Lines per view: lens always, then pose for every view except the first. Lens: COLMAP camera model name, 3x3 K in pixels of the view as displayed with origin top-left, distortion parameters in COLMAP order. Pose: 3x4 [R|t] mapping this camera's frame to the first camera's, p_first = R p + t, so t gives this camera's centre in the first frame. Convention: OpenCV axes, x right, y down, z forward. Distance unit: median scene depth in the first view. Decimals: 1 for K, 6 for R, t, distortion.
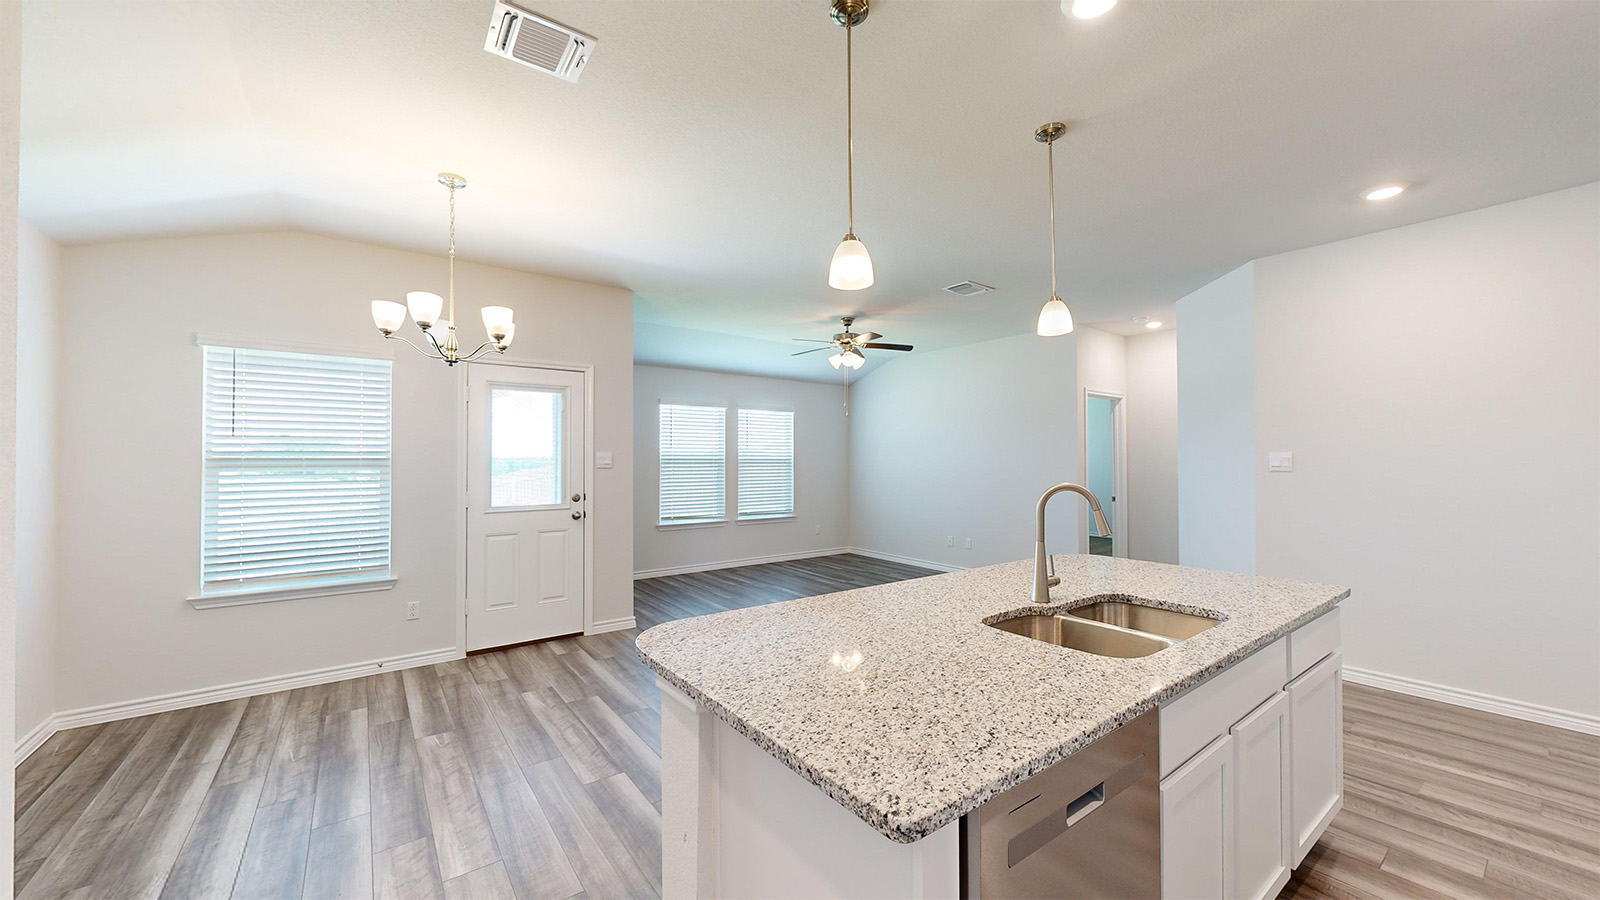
lens RADIAL K [[588.1, 0, 799.3], [0, 588.1, 452.1], [0, 0, 1]] dist [0.000292, 0.000416]
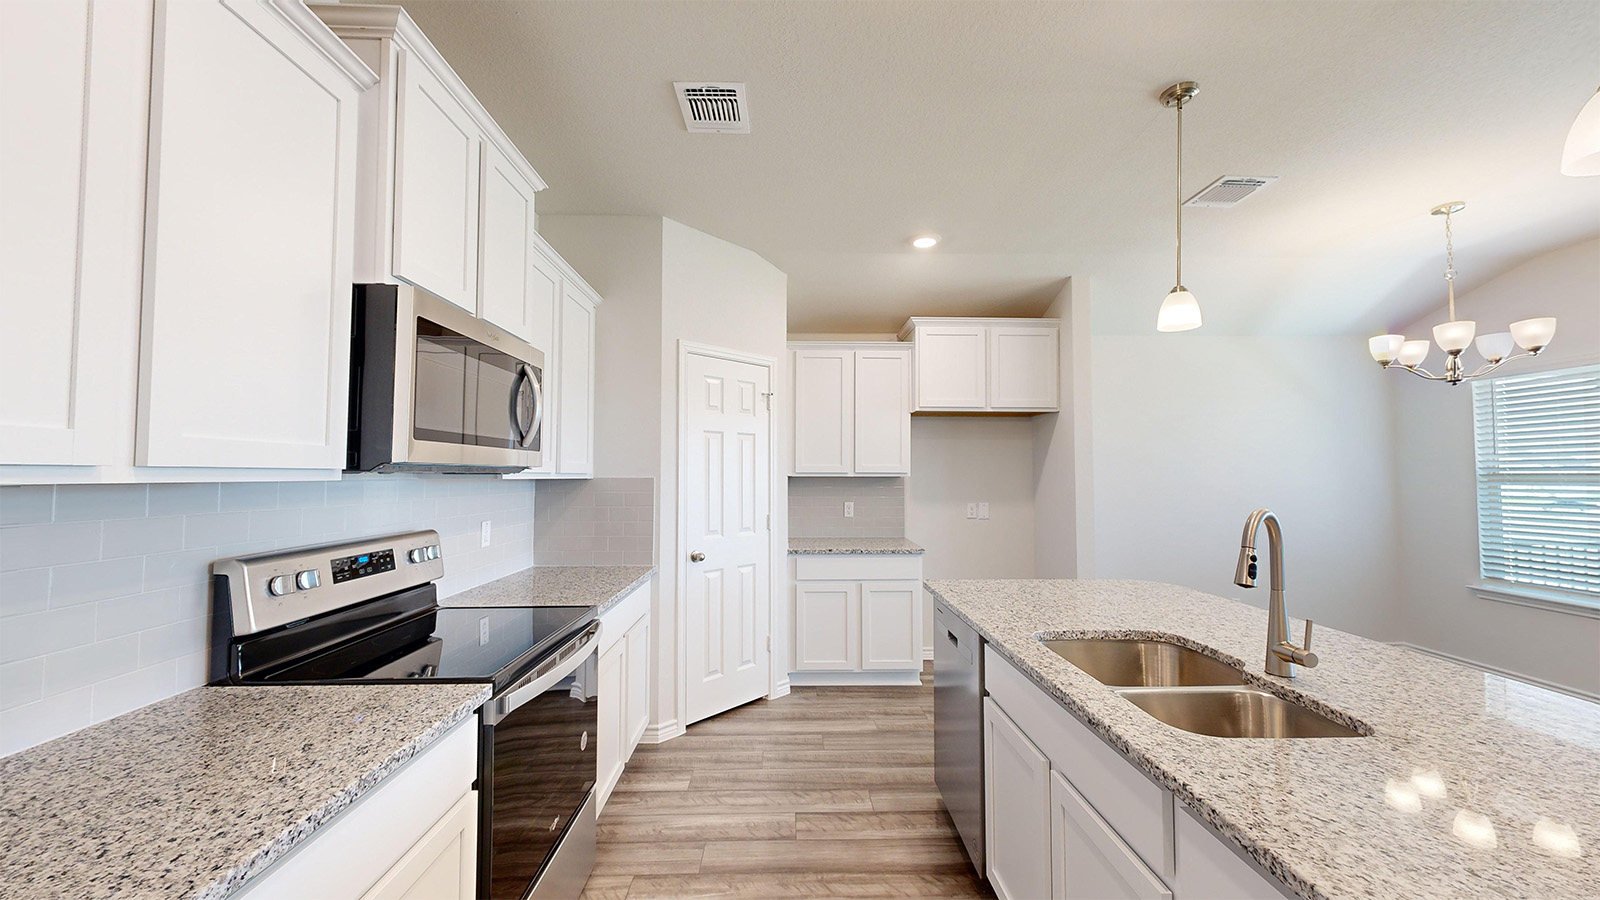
lens RADIAL K [[588.1, 0, 799.3], [0, 588.1, 452.1], [0, 0, 1]] dist [0.000292, 0.000416]
pose [[-0.578193, -0.030795, -0.815319, 0.620587], [0.011305, 0.998889, -0.045746, 0.004115], [0.815822, -0.035667, -0.577202, 0.436977]]
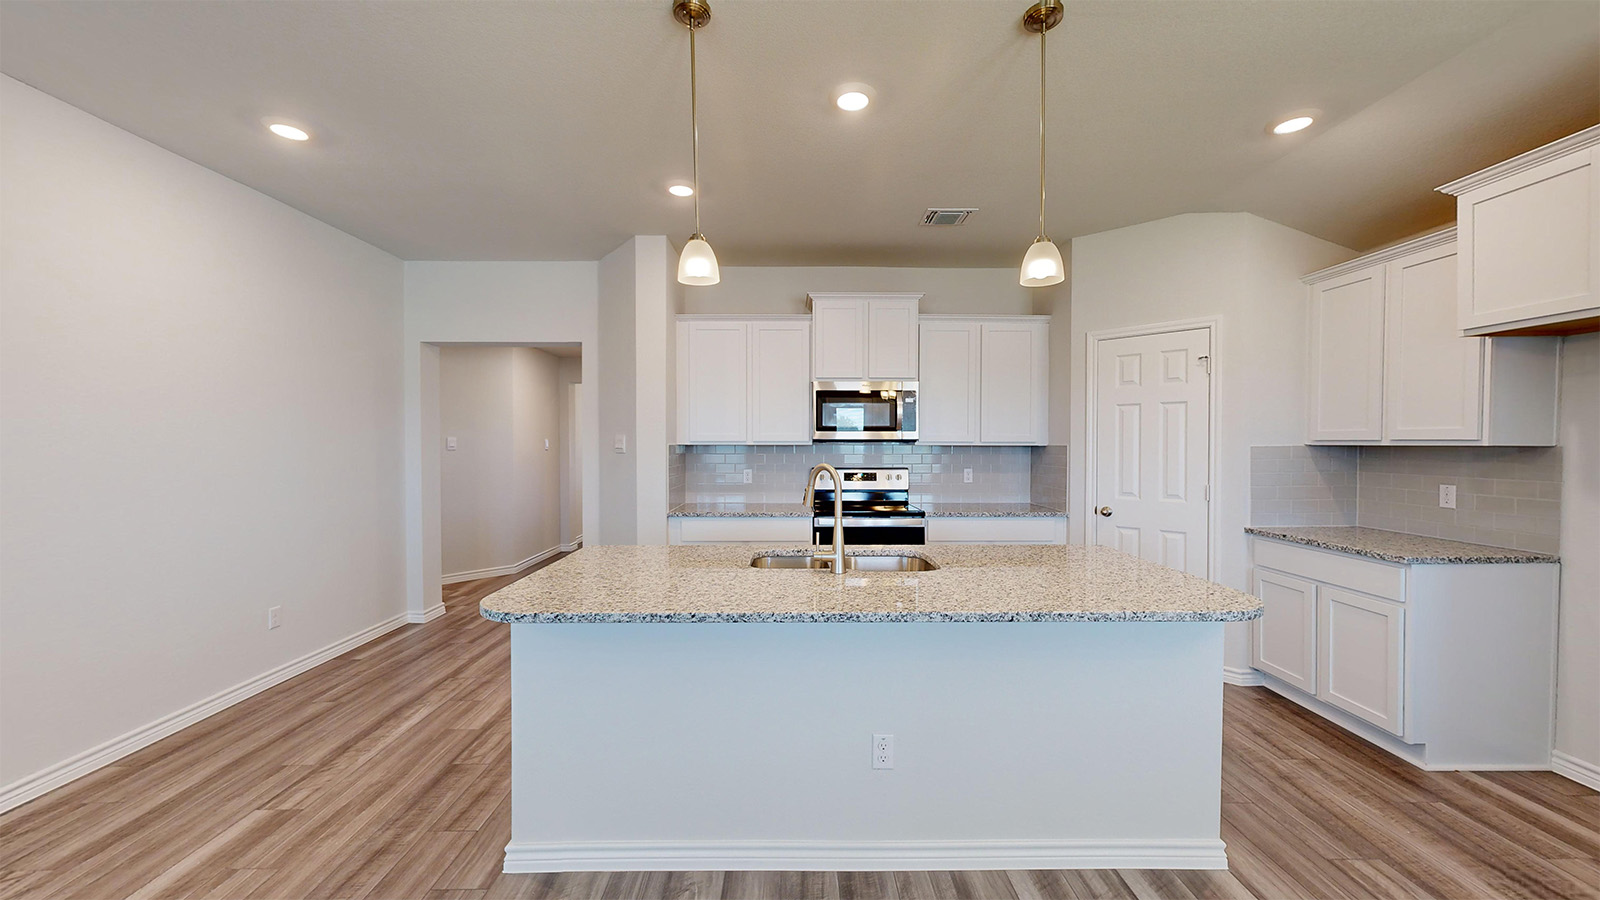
lens RADIAL K [[588.1, 0, 799.3], [0, 588.1, 452.1], [0, 0, 1]] dist [0.000292, 0.000416]
pose [[-0.805865, -0.008618, 0.592037, -0.088434], [-0.006148, 0.999962, 0.006188, 0.008377], [-0.592067, 0.001347, -0.805887, 0.895271]]
